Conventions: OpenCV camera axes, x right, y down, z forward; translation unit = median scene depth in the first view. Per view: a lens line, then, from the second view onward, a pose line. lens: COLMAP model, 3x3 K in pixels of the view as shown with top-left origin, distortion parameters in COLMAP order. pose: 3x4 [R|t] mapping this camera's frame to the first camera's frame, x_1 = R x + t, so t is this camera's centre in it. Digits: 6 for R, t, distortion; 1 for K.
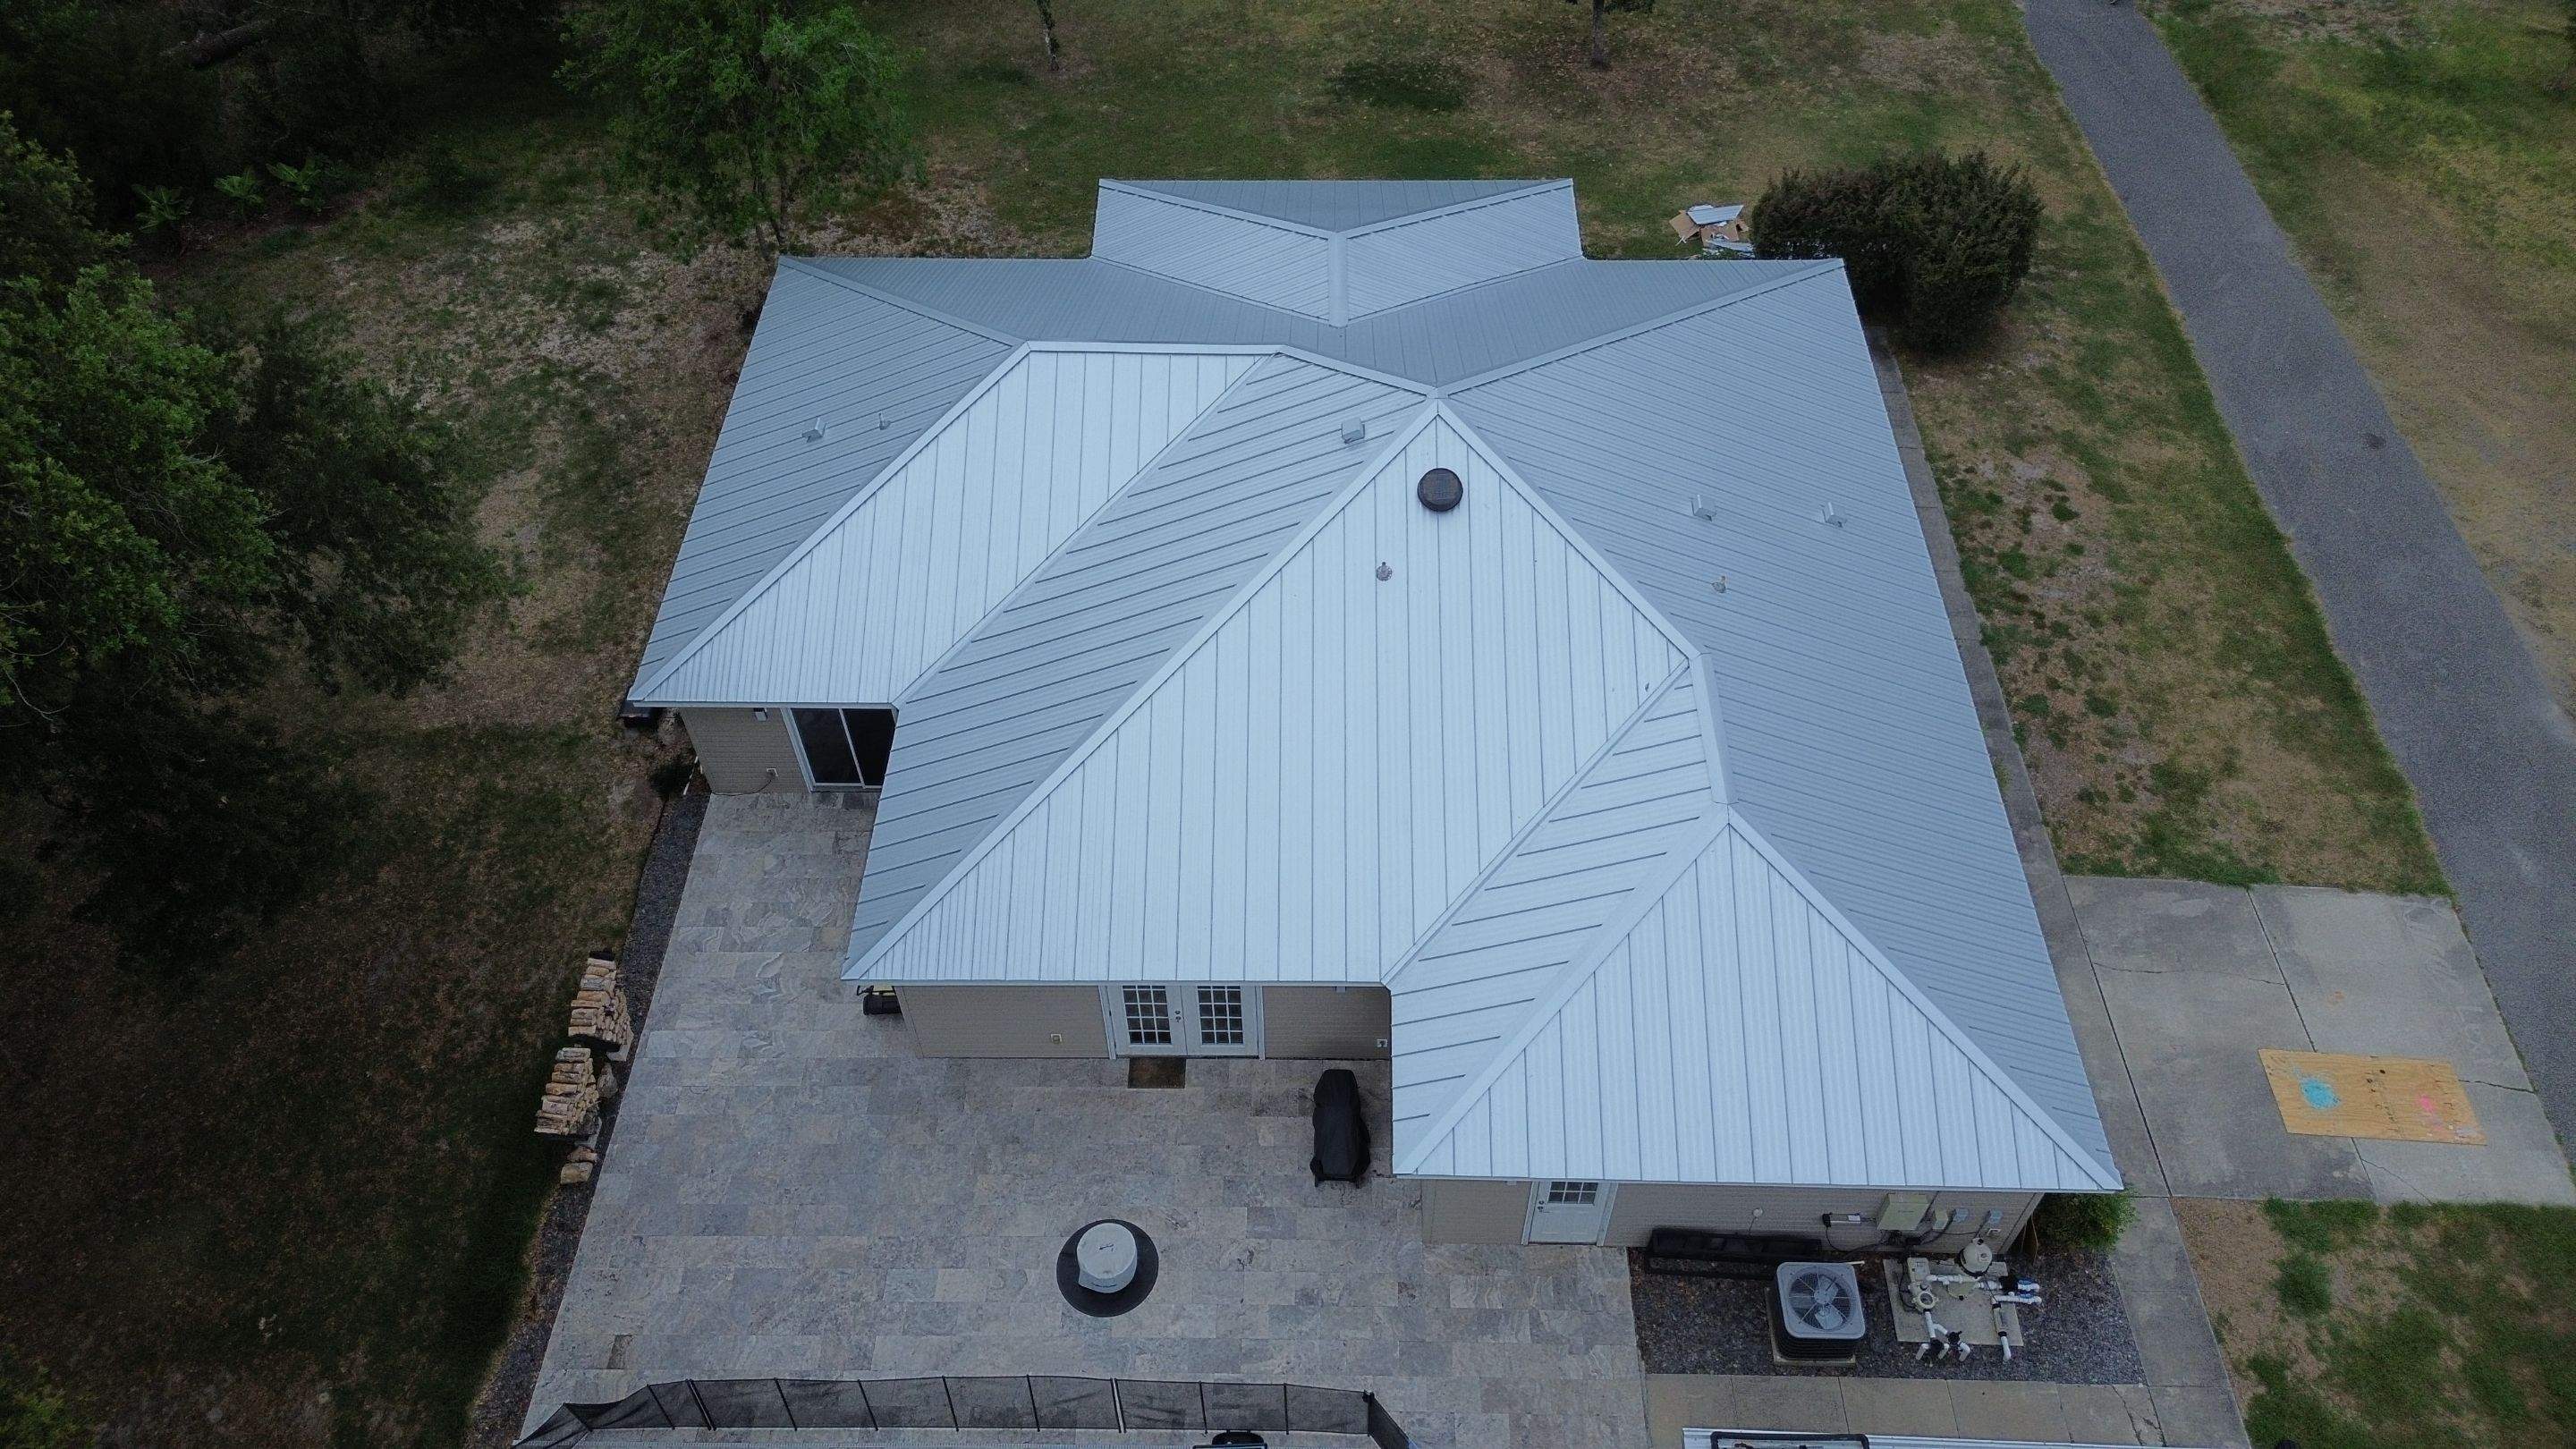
lens RADIAL K [[1826.2, 0, 1293.9], [0, 1826.2, 718.5], [0, 0, 1]] dist [0.056900, -0.048131]
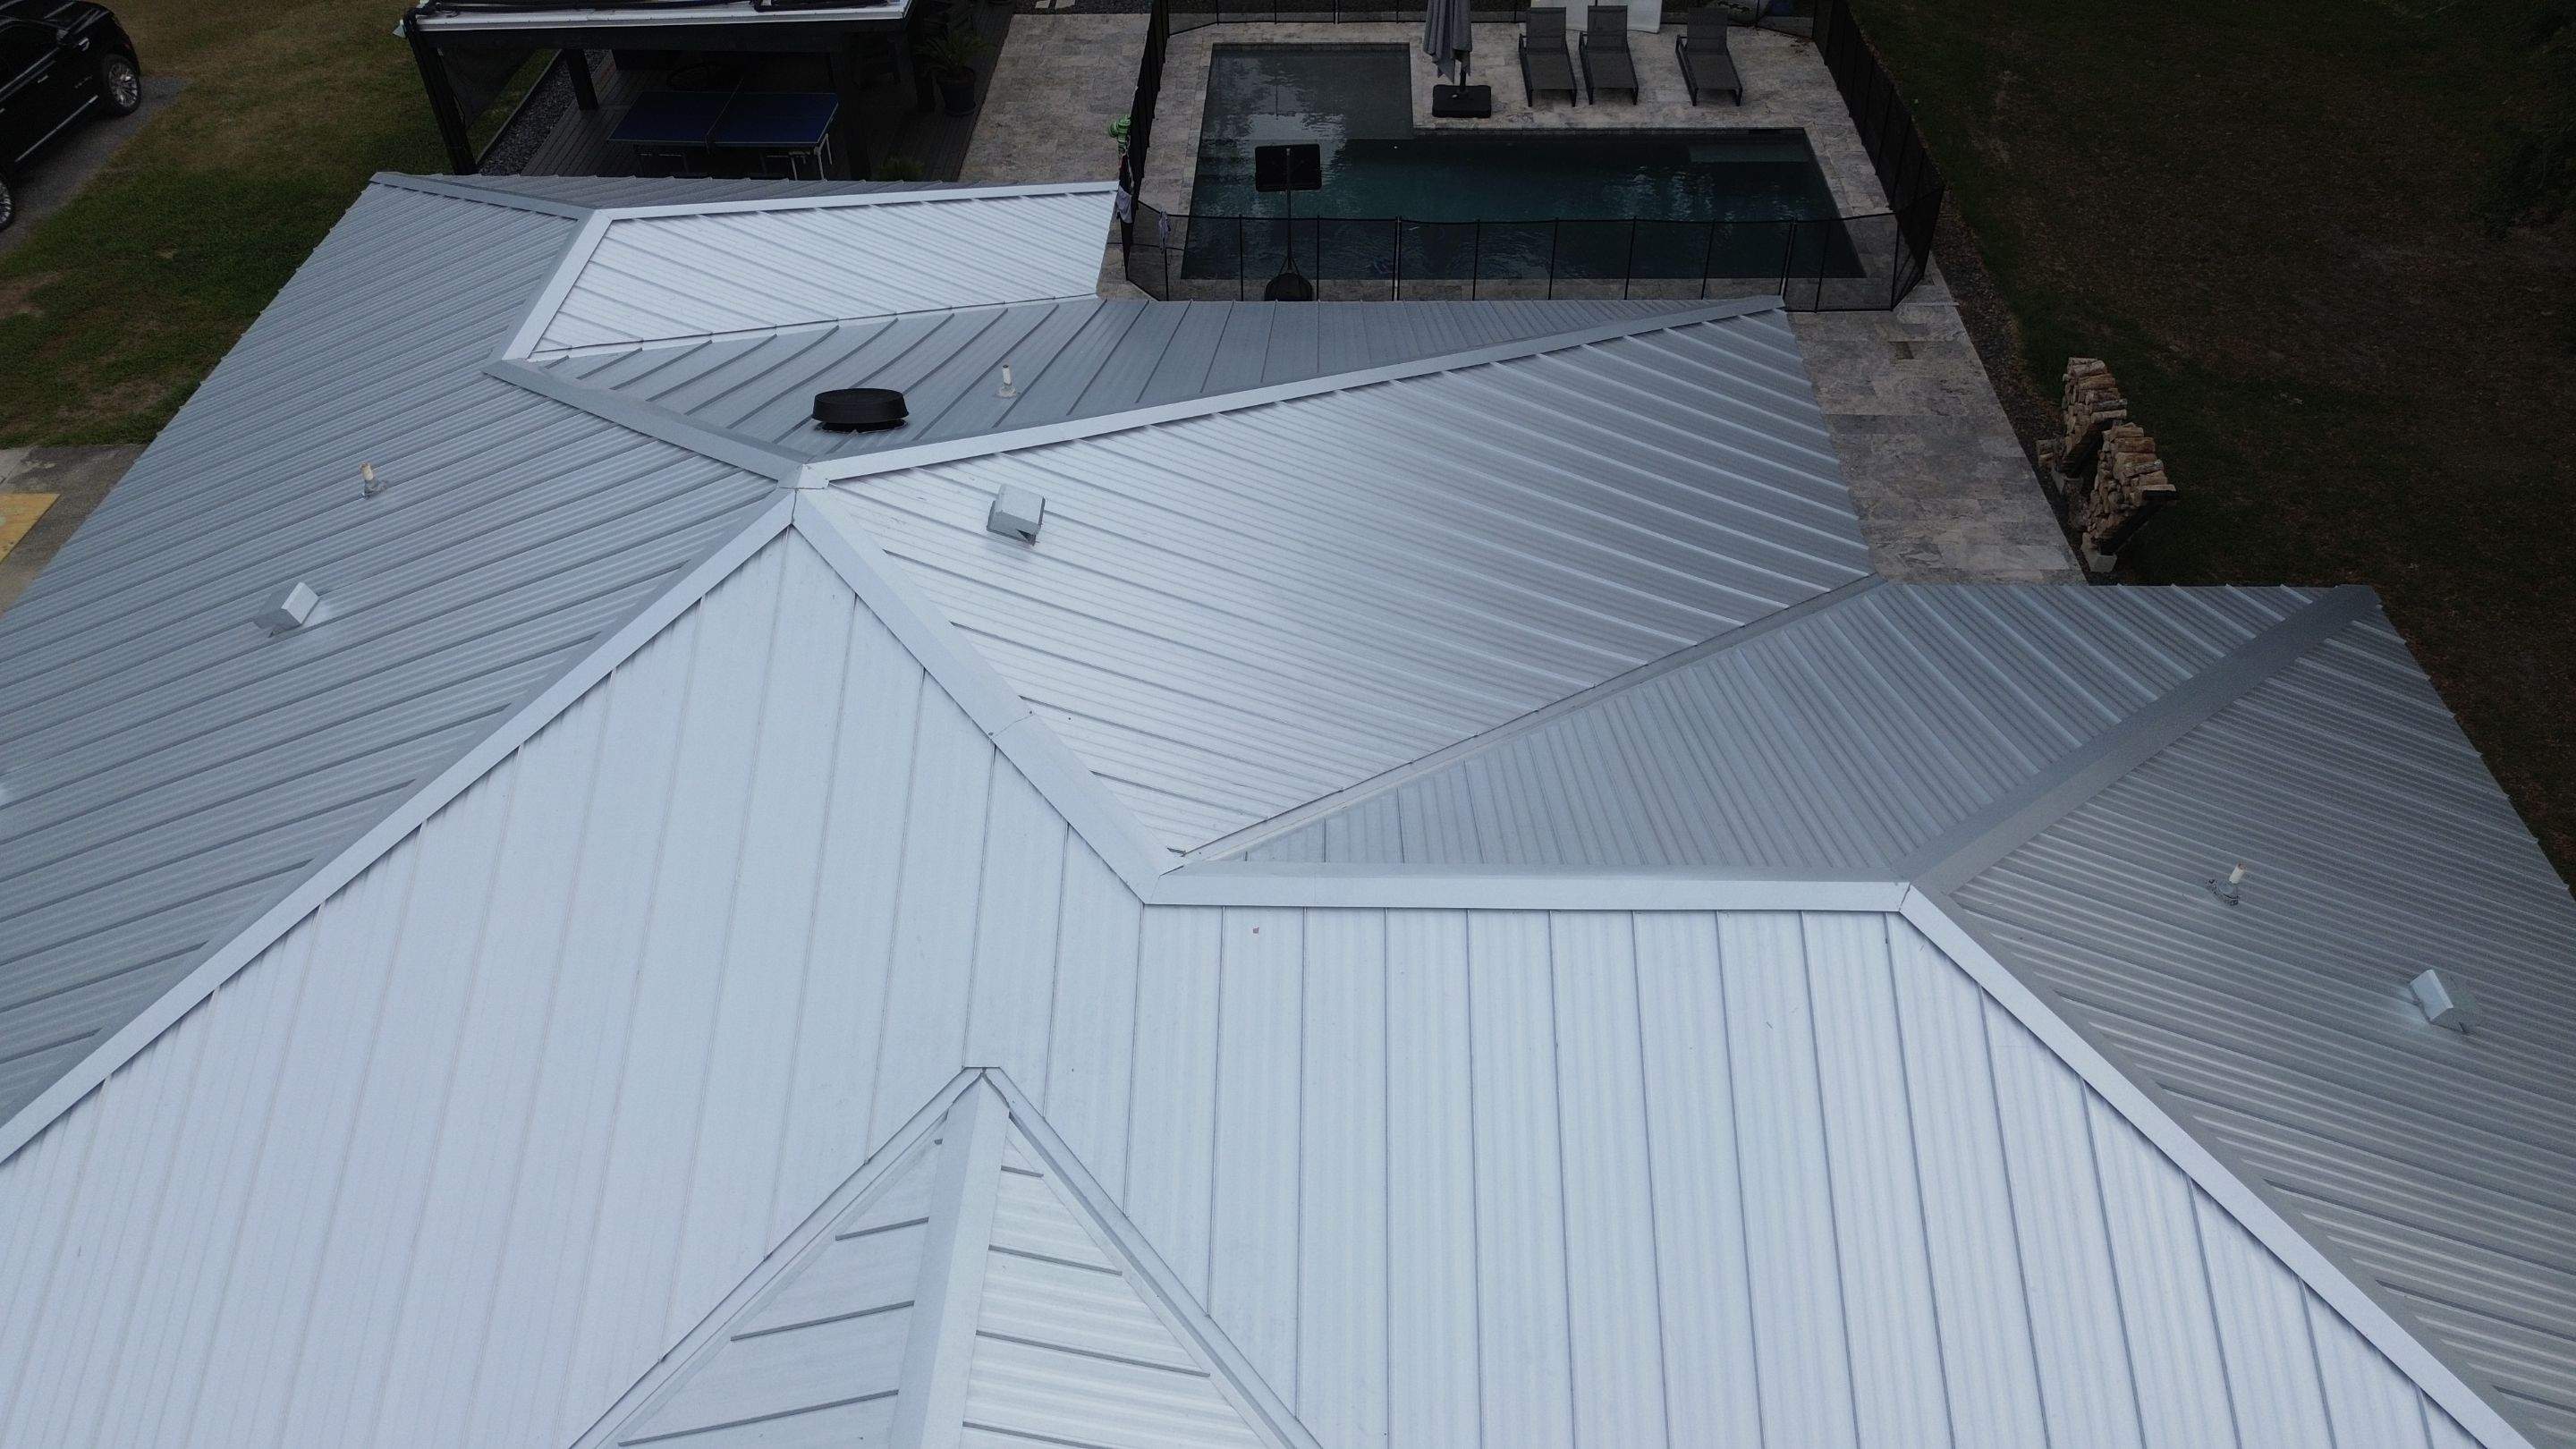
lens RADIAL K [[1826.2, 0, 1299.3], [0, 1826.2, 722.2], [0, 0, 1]] dist [0.056900, -0.048131]
pose [[-0.999832, 0.013777, 0.012066, -0.040730], [0.011759, -0.022130, 0.999686, -0.611193], [0.014039, 0.999660, 0.021964, 1.070431]]
